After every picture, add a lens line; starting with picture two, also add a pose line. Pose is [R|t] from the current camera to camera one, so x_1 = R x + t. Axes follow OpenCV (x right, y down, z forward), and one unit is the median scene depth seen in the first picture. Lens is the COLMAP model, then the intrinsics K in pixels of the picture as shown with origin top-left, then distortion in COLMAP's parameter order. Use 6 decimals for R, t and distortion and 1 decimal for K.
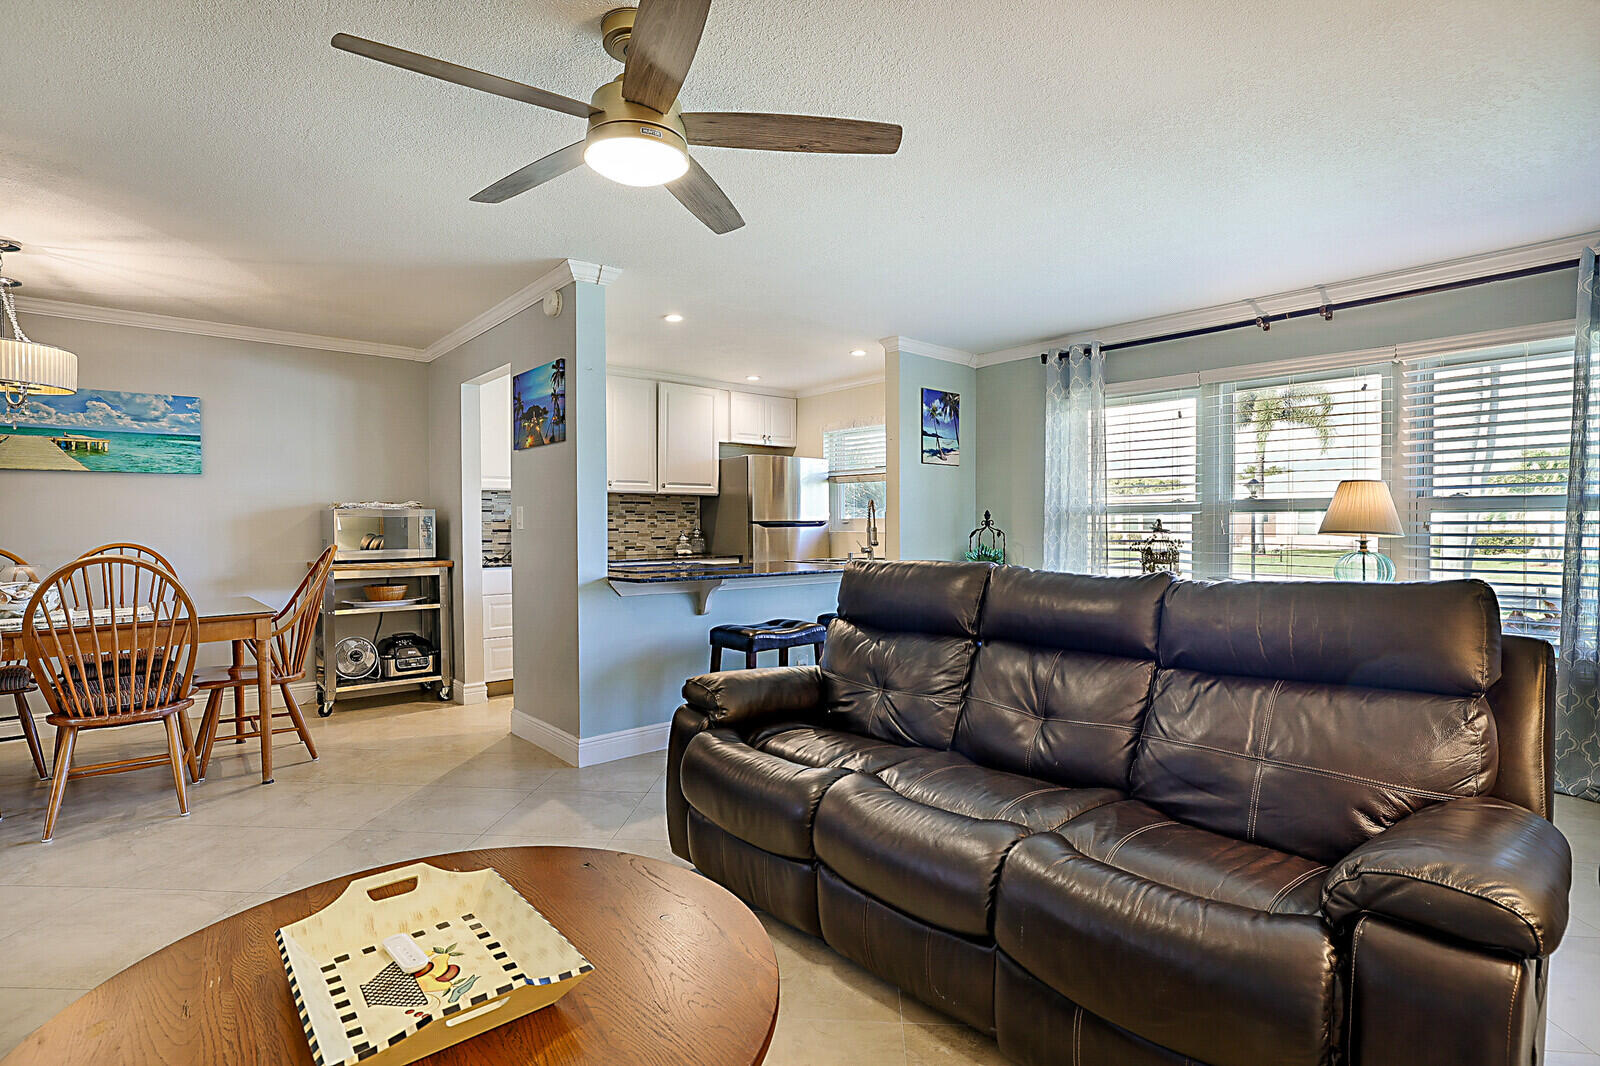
lens RADIAL K [[782.7, 0, 796.5], [0, 782.7, 542.3], [0, 0, 1]] dist [-0.026443, 0.010067]
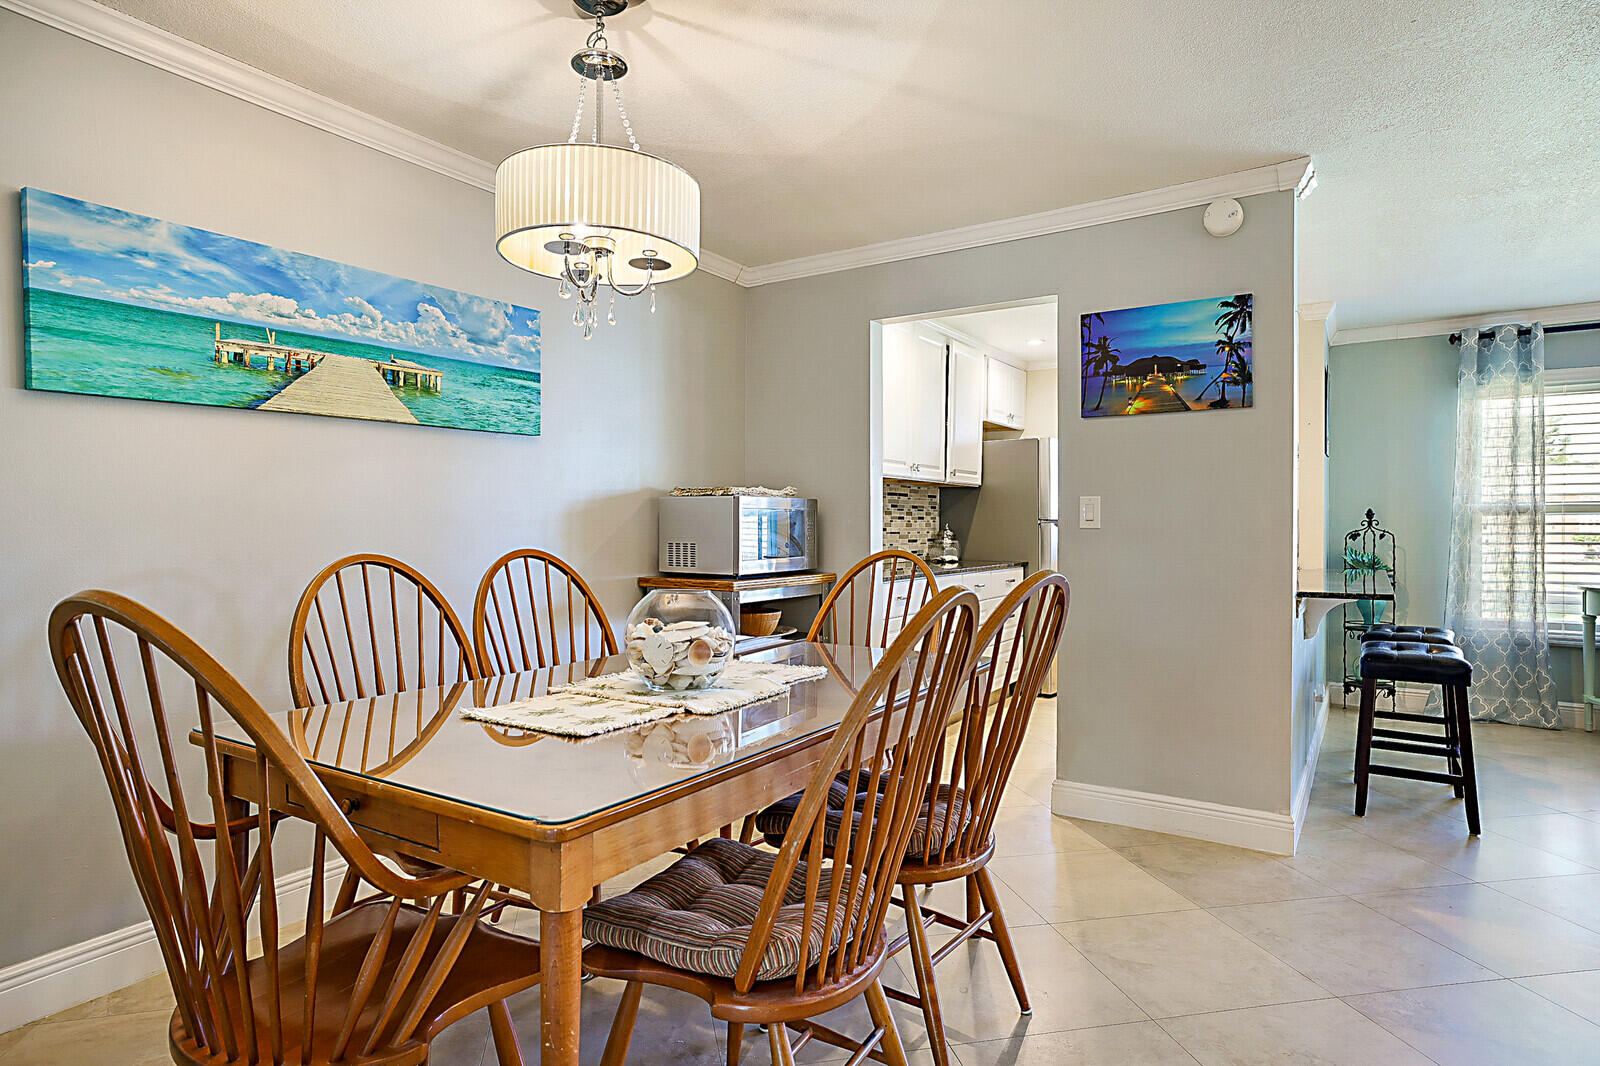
lens RADIAL K [[894.6, 0, 771.1], [0, 894.6, 531.1], [0, 0, 1]] dist [-0.009742, 0.003414]
pose [[0.962254, 0.003288, 0.272132, -0.734718], [0.000856, 0.999886, -0.015107, -0.001612], [-0.272151, 0.014770, 0.962141, 0.248668]]
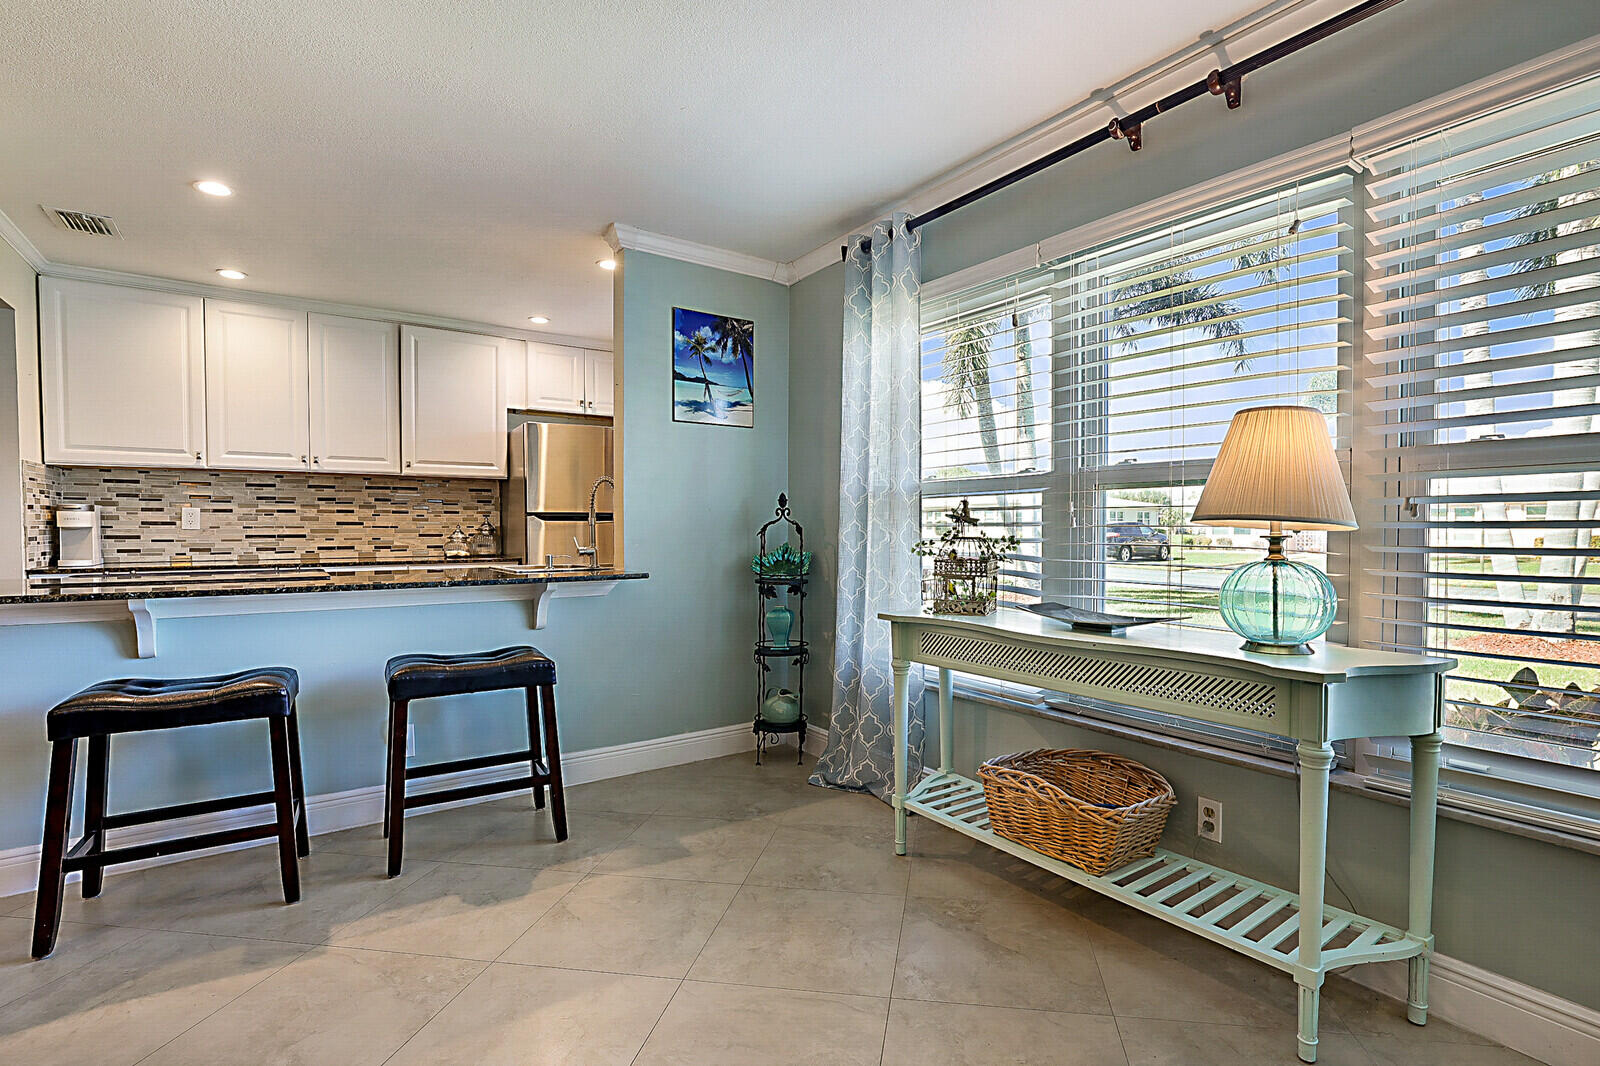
lens RADIAL K [[753.9, 0, 862.7], [0, 753.9, 540.6], [0, 0, 1]] dist [-0.021895, -0.000565]
pose [[0.997468, 0.003229, -0.071047, 0.392679], [-0.003551, 0.999984, -0.004413, 0.002199], [0.071031, 0.004654, 0.997463, 0.404166]]
